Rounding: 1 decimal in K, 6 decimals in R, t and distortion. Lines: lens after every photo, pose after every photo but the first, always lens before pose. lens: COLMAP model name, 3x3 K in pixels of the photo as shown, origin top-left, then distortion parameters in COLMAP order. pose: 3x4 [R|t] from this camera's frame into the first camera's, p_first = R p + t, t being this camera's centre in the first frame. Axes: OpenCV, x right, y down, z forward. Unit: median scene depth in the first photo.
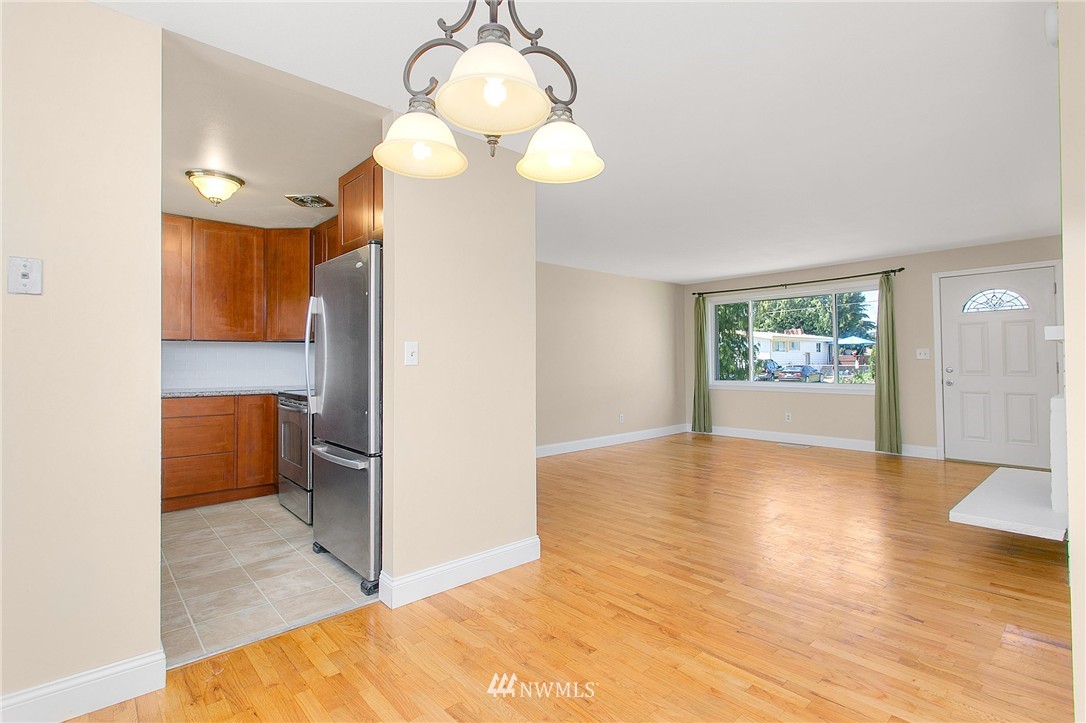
lens RADIAL K [[518.0, 0, 547.6], [0, 518.0, 350.0], [0, 0, 1]] dist [0.003625, 0.000902]
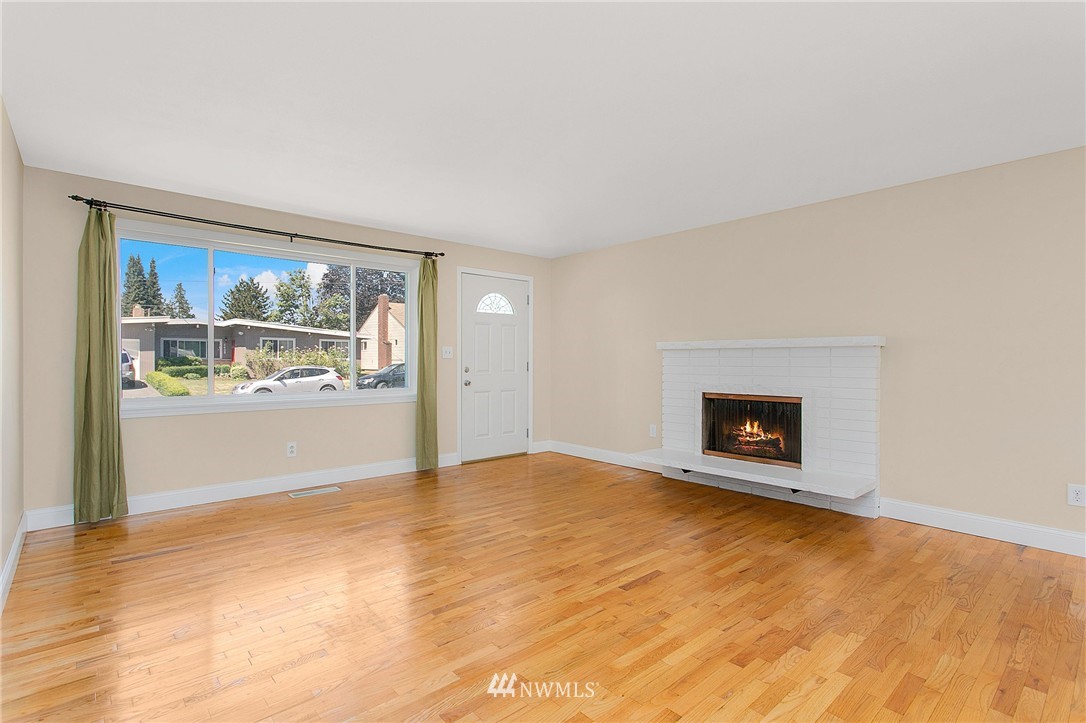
lens RADIAL K [[518.0, 0, 548.8], [0, 518.0, 362.6], [0, 0, 1]] dist [0.003625, 0.000902]
pose [[-0.000879, 0.001799, 0.999998, -0.185847], [-0.024898, 0.999688, -0.001820, 0.022591], [-0.999690, -0.024900, -0.000834, 0.821144]]
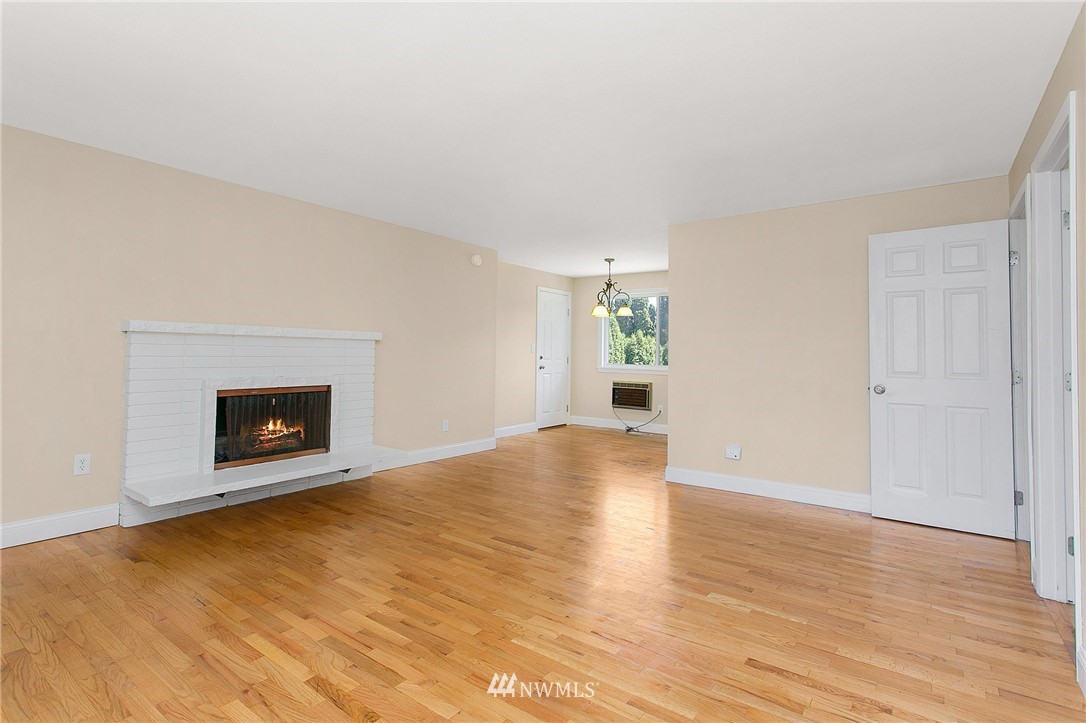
lens RADIAL K [[518.0, 0, 535.5], [0, 518.0, 337.7], [0, 0, 1]] dist [0.003625, 0.000902]
pose [[-0.982685, -0.012843, -0.184839, 0.337204], [-0.002863, 0.998528, -0.054158, 0.030016], [0.185262, -0.052691, -0.981275, 1.257192]]
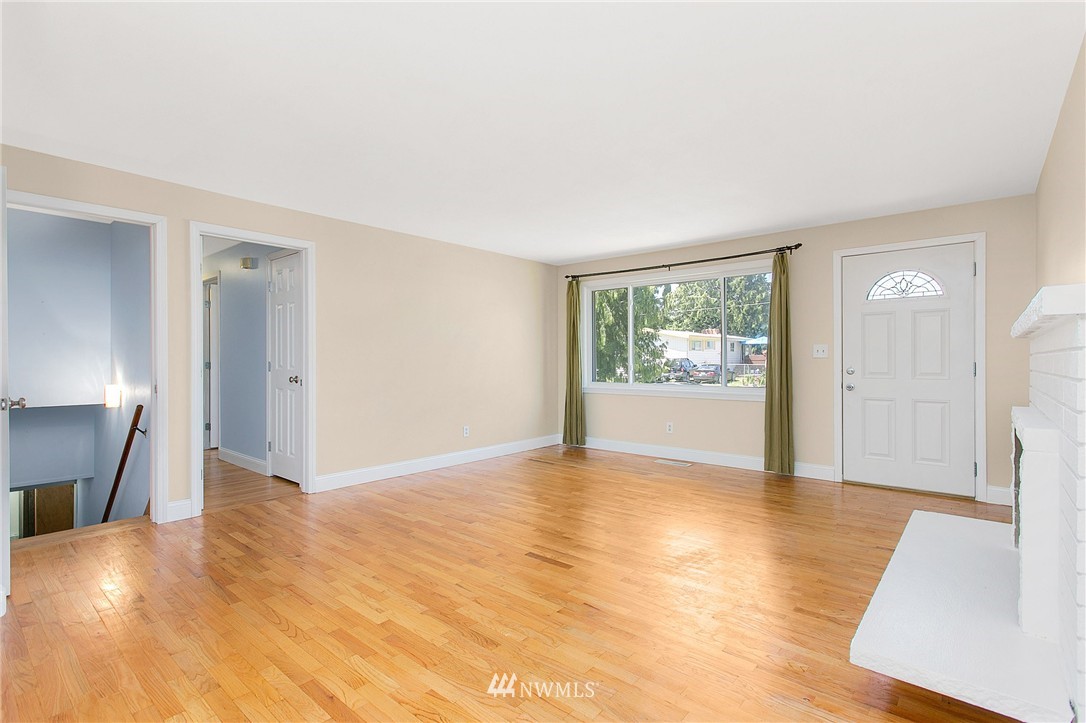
lens RADIAL K [[518.0, 0, 546.7], [0, 518.0, 358.9], [0, 0, 1]] dist [0.003625, 0.000902]
pose [[0.991135, 0.006875, 0.132679, 0.192846], [-0.009746, 0.999732, 0.020997, 0.006750], [-0.132499, -0.022104, 0.990937, 0.255933]]
